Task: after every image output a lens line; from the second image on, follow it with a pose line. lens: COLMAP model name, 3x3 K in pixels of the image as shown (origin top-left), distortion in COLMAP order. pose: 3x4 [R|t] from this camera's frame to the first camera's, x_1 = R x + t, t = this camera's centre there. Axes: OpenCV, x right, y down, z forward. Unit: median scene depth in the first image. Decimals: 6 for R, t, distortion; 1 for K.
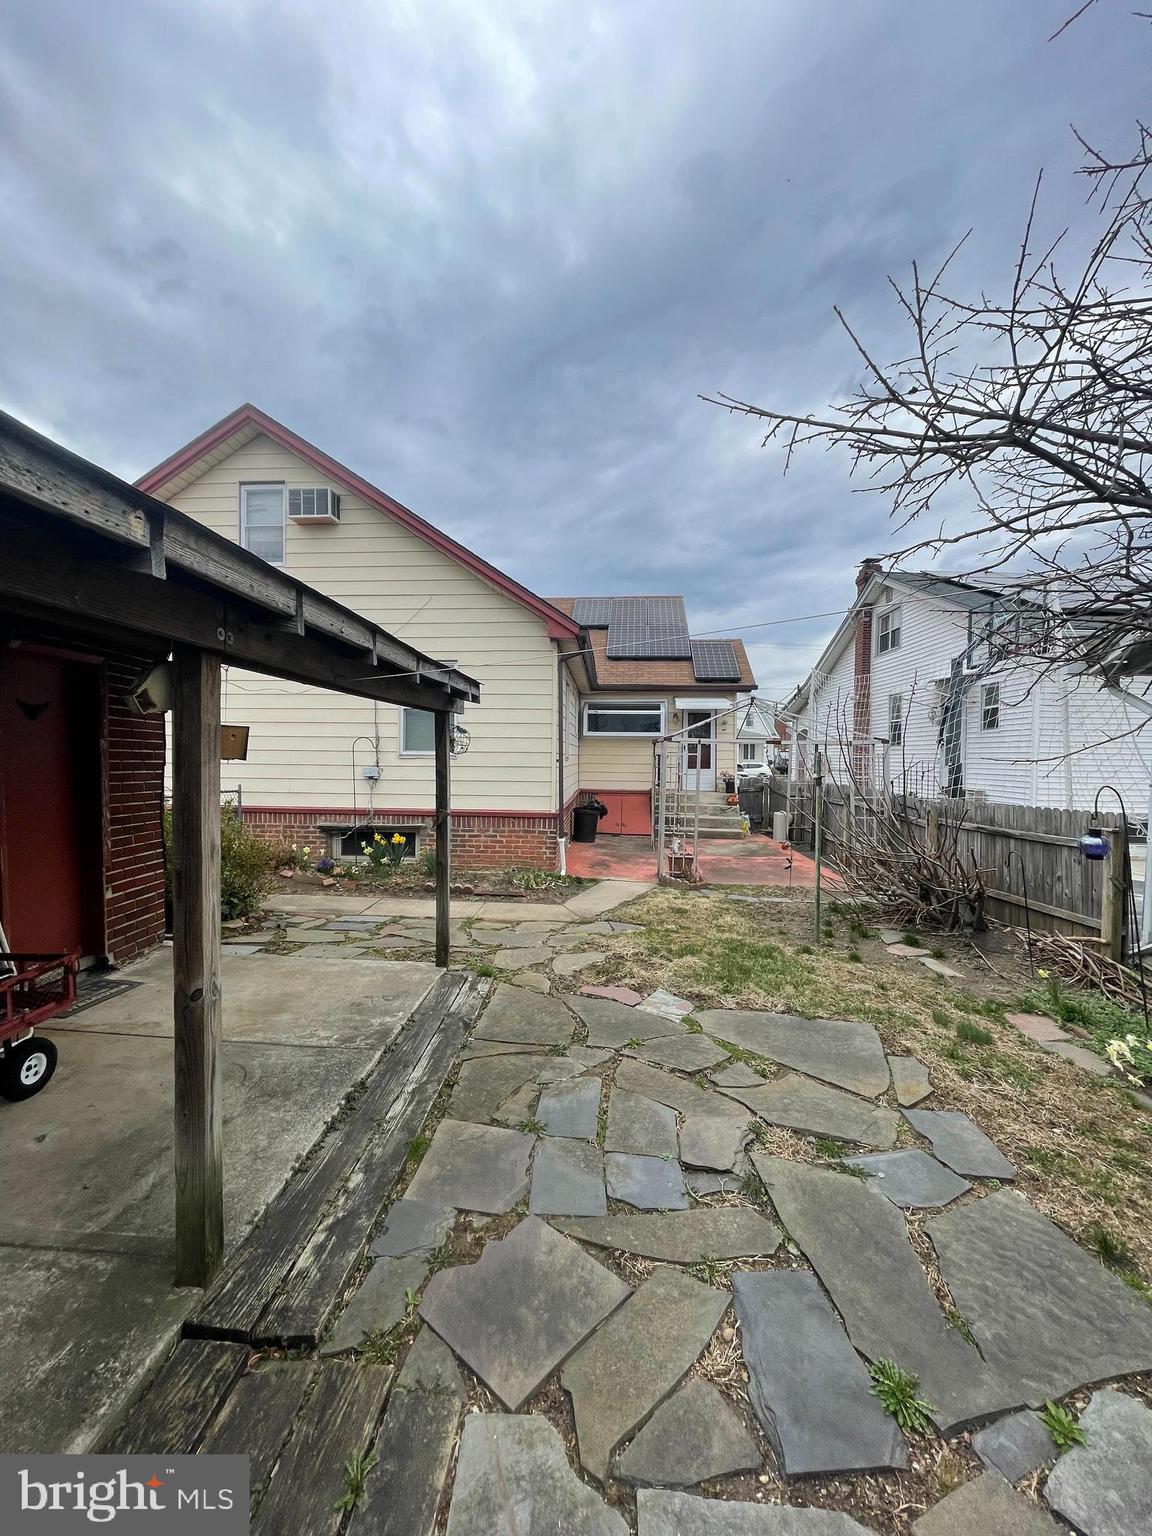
lens RADIAL K [[619.6, 0, 574.2], [0, 619.6, 767.9], [0, 0, 1]] dist [-0.003521, 0.000353]
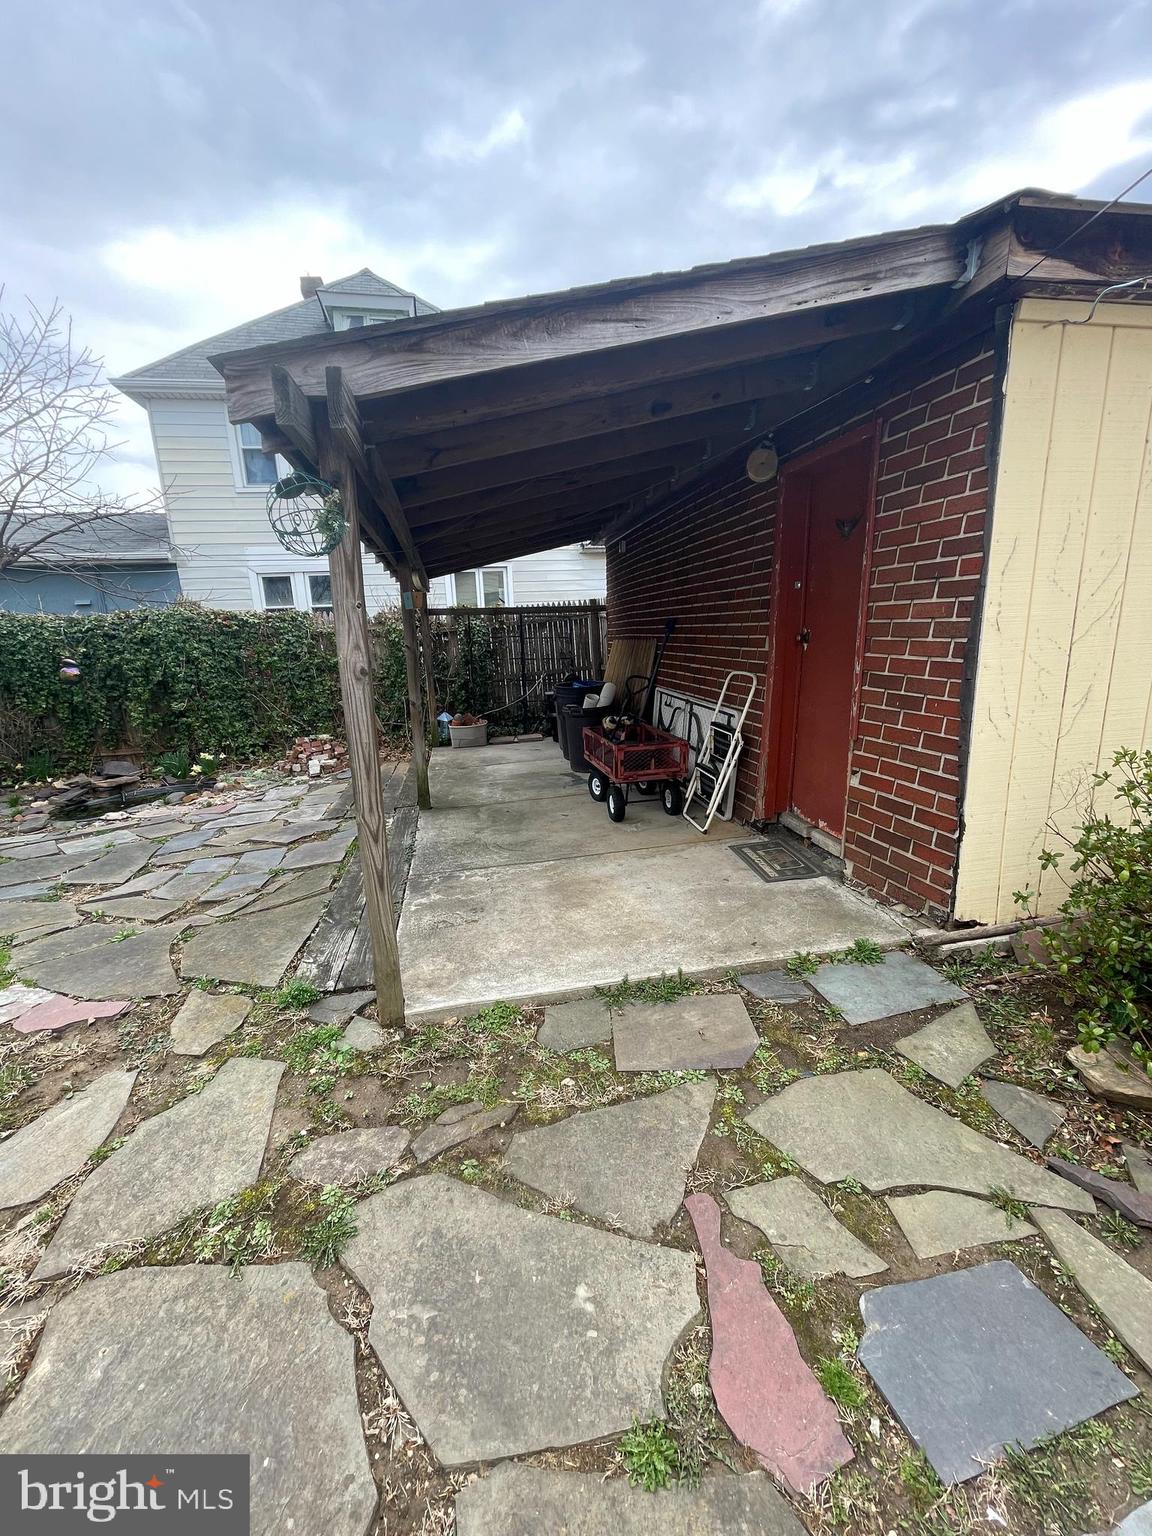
lens RADIAL K [[619.6, 0, 573.8], [0, 619.6, 766.4], [0, 0, 1]] dist [-0.003521, 0.000353]
pose [[-0.971220, 0.069497, -0.227820, -0.275612], [0.016711, 0.974011, 0.225884, 0.021202], [0.237597, 0.215575, -0.947140, 1.585241]]
